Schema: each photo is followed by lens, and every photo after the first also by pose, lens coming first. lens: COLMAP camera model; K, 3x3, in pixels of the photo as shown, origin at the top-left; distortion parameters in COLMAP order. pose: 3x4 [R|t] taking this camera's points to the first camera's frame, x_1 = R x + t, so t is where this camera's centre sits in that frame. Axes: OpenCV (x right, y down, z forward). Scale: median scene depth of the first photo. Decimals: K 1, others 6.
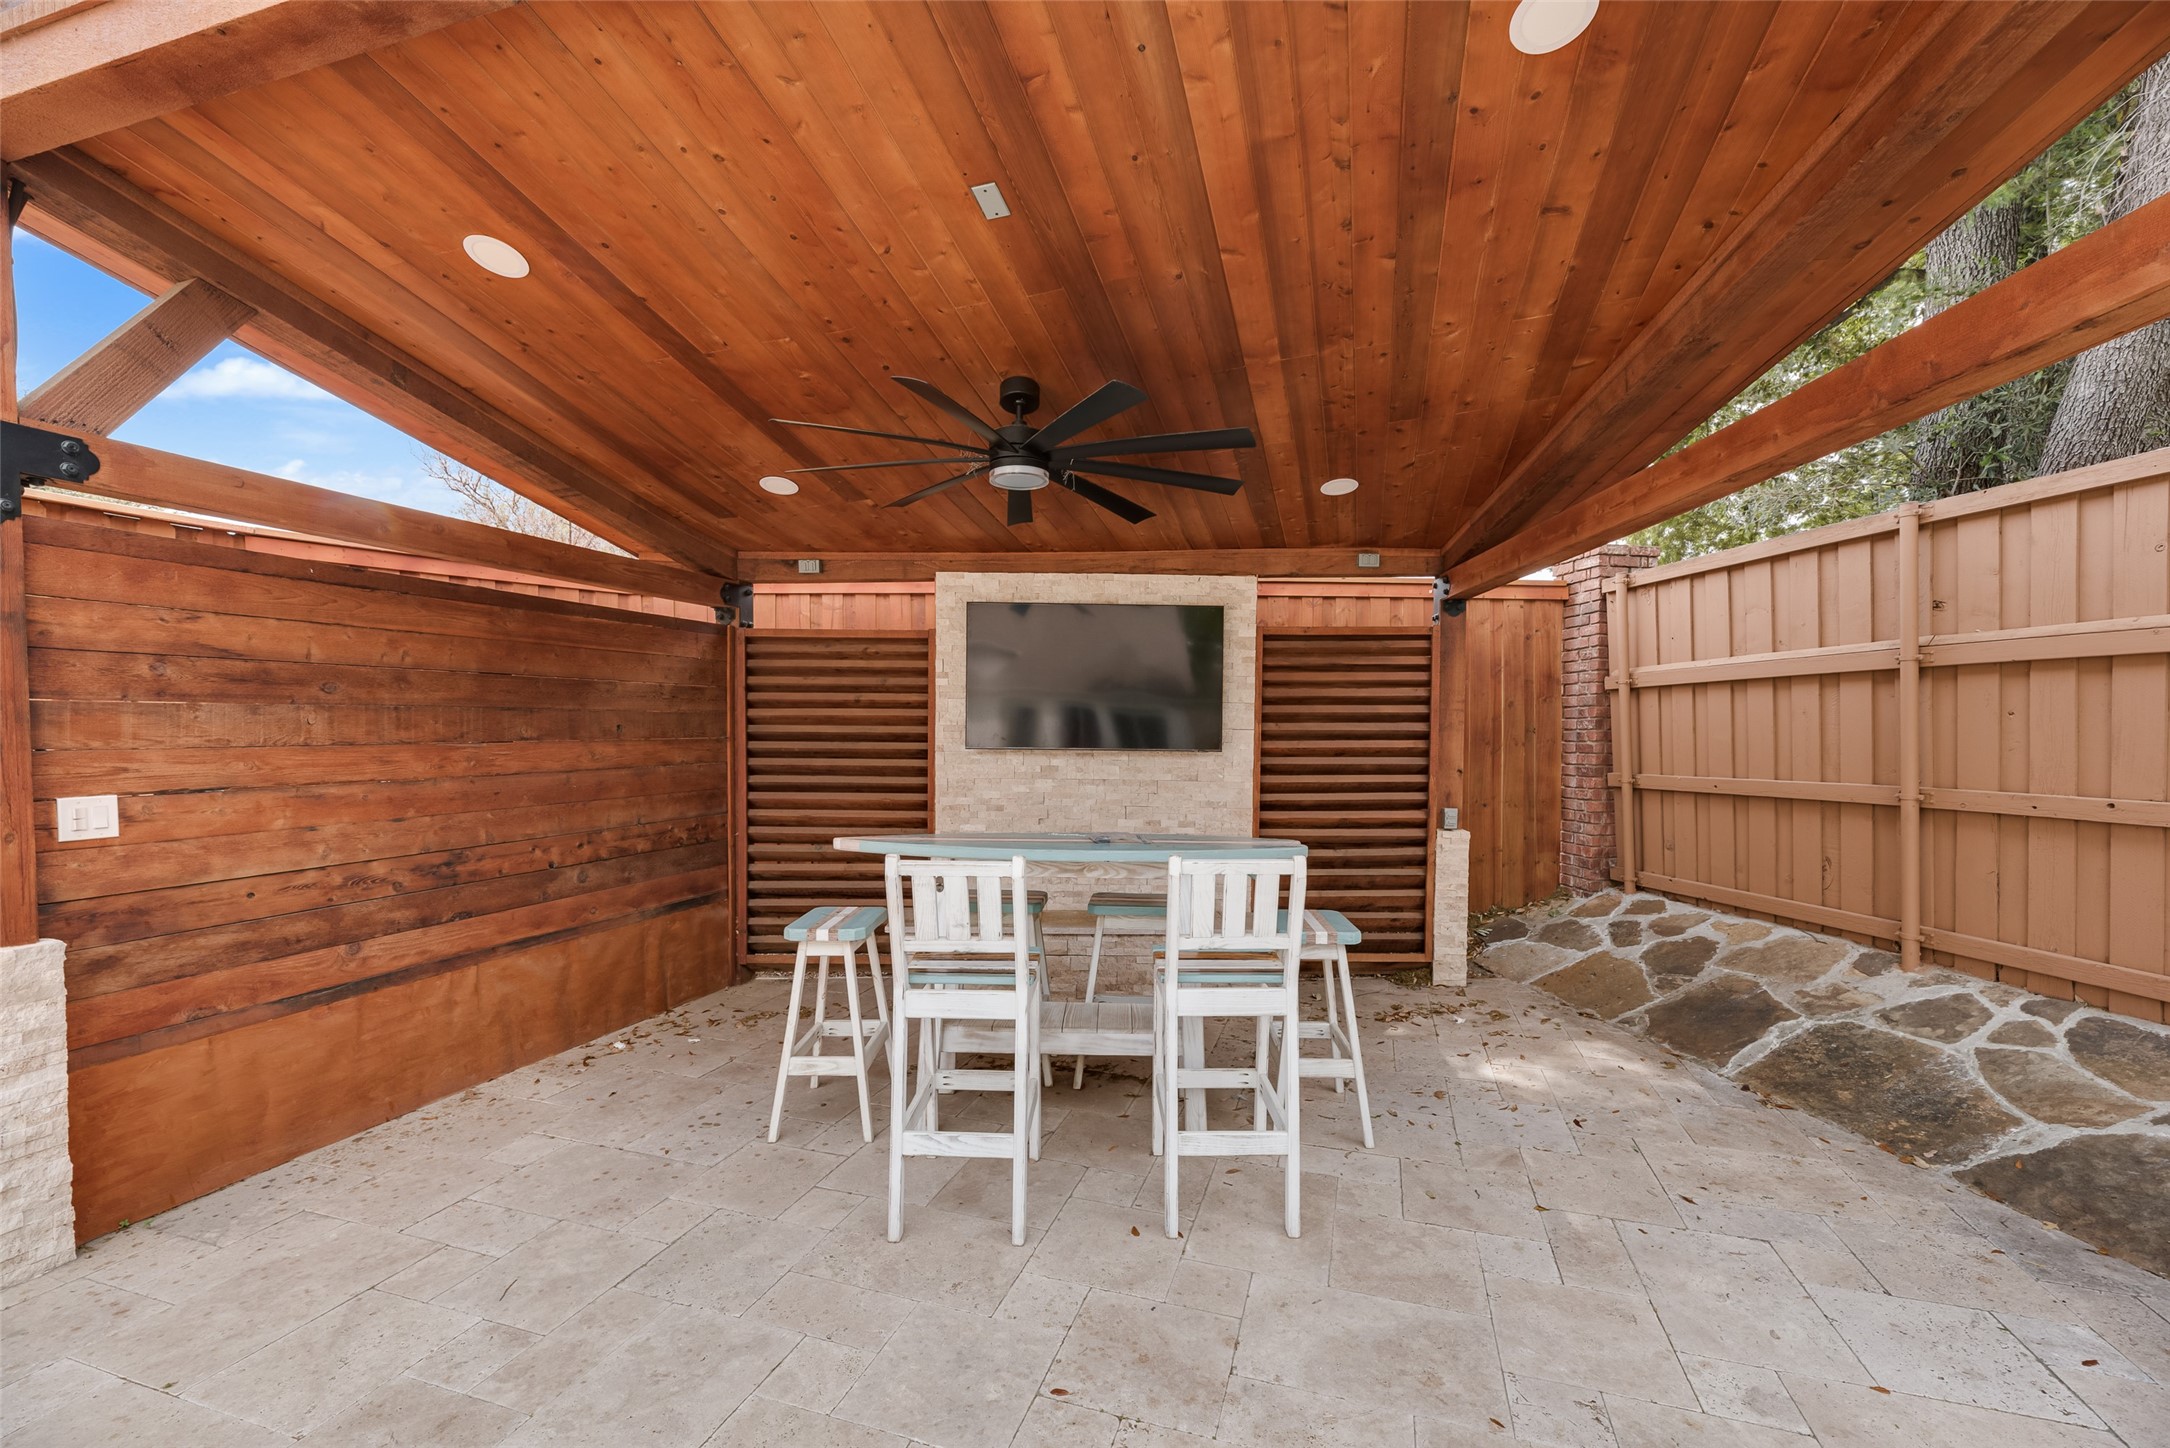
lens RADIAL K [[873.2, 0, 1088.4], [0, 873.2, 720.9], [0, 0, 1]] dist [0.002302, -0.000082]
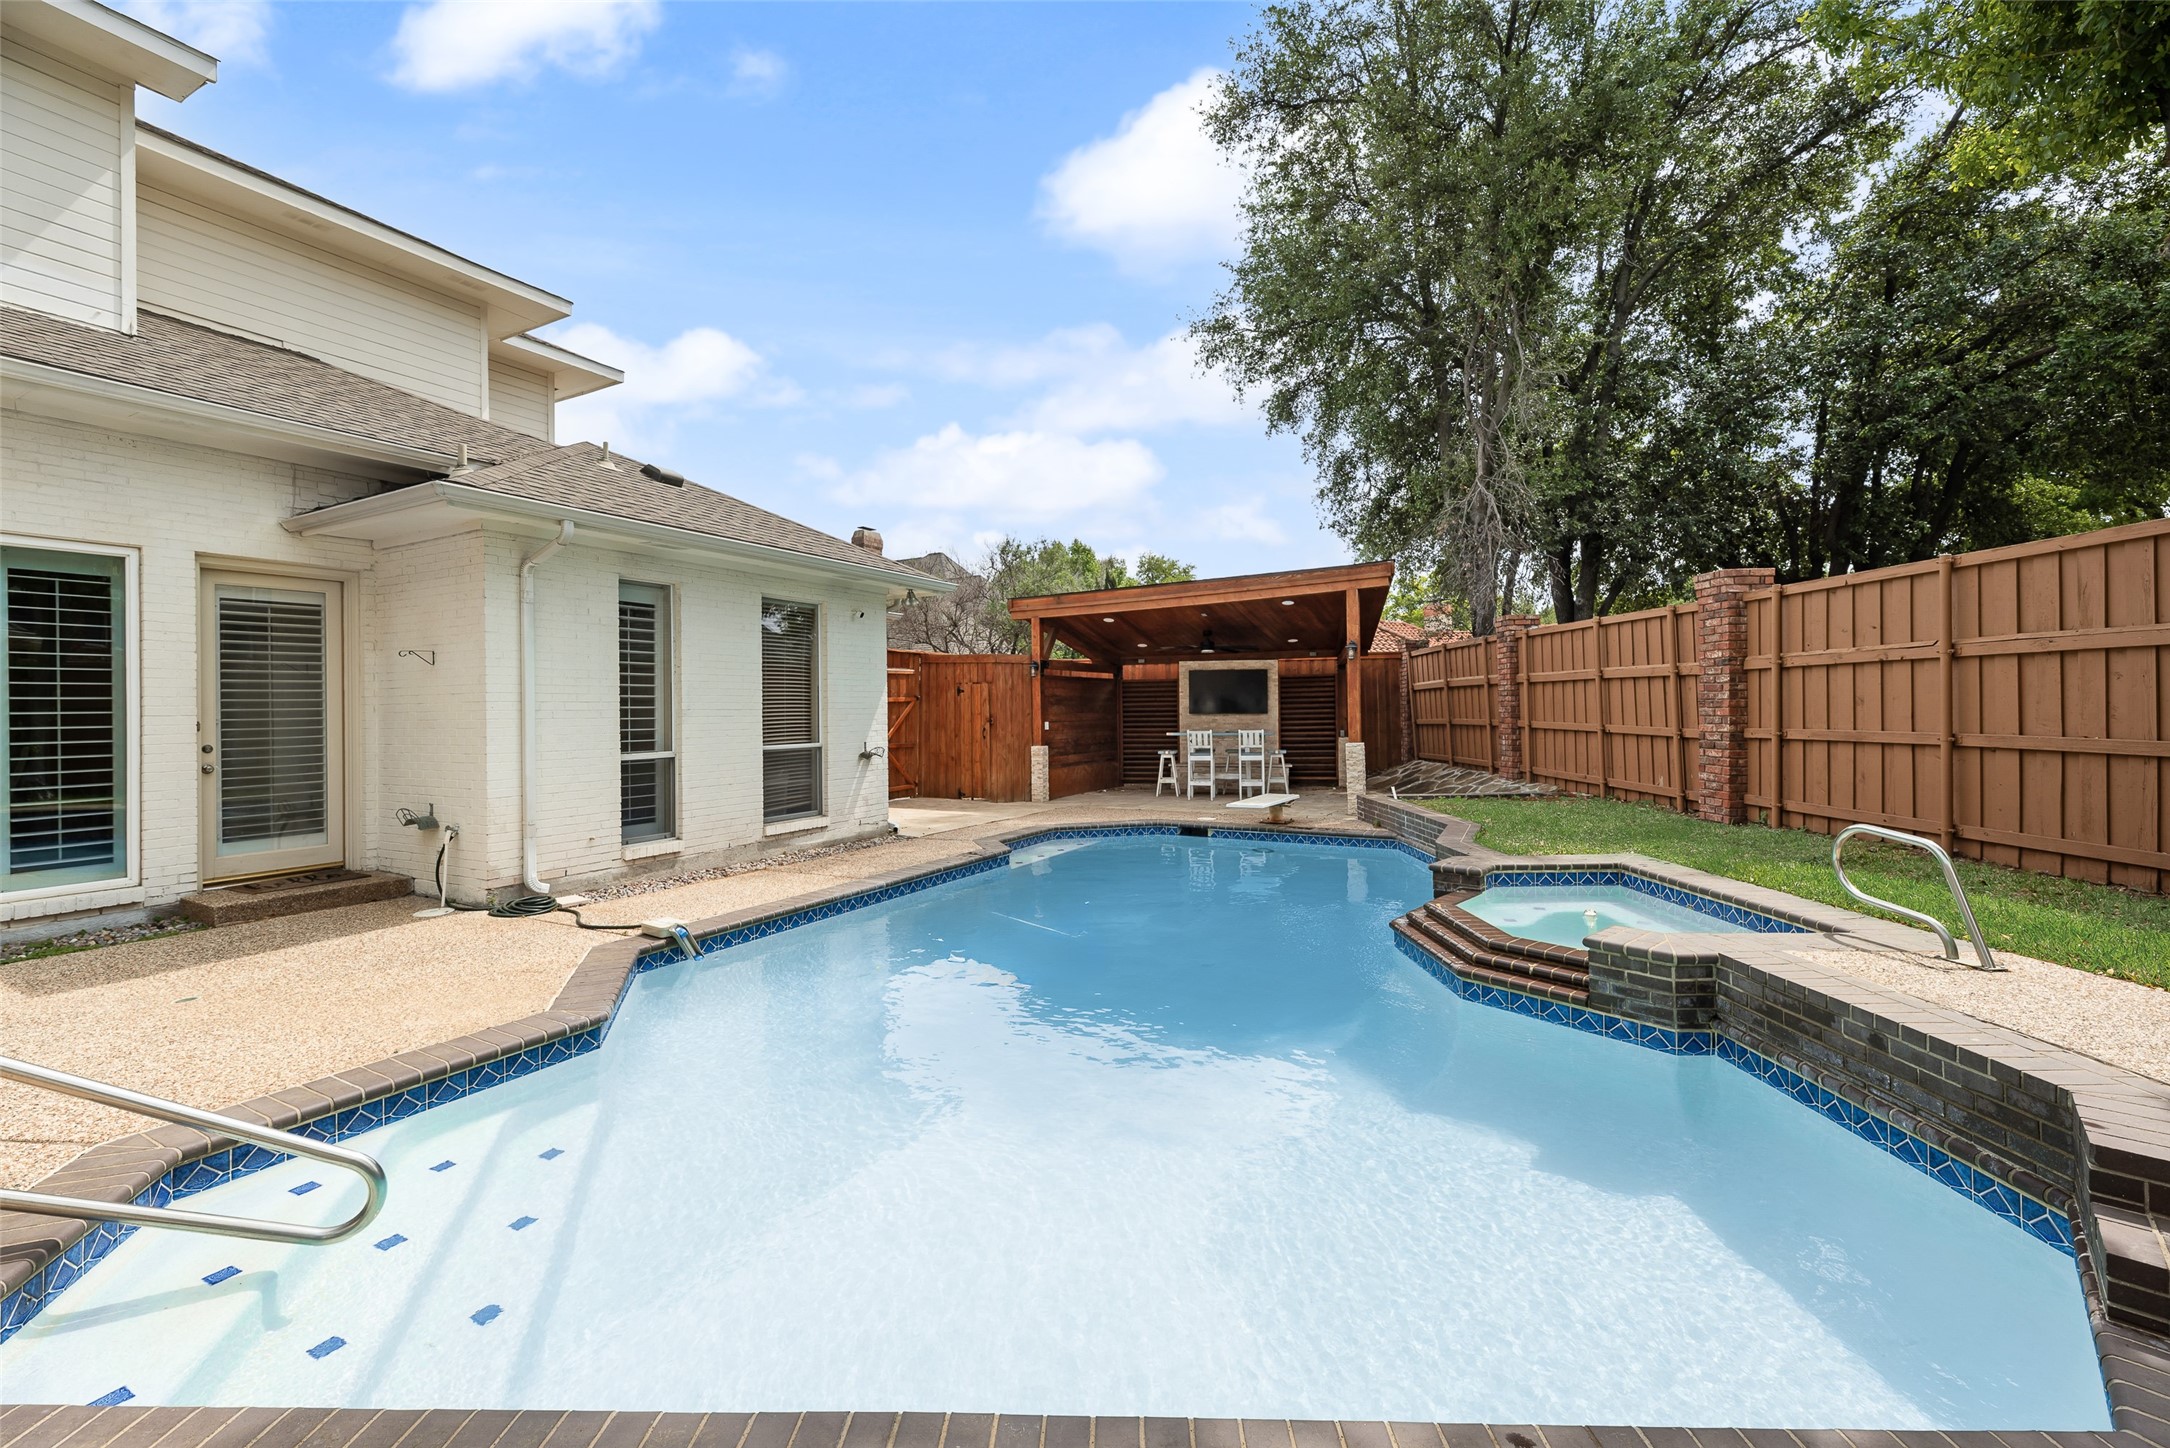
lens RADIAL K [[873.2, 0, 1088.4], [0, 873.2, 720.9], [0, 0, 1]] dist [0.002302, -0.000082]
pose [[0.985059, -0.017568, -0.171317, 0.053491], [0.019790, 0.999741, 0.011268, 0.013230], [0.171075, -0.014490, 0.985151, -2.343886]]
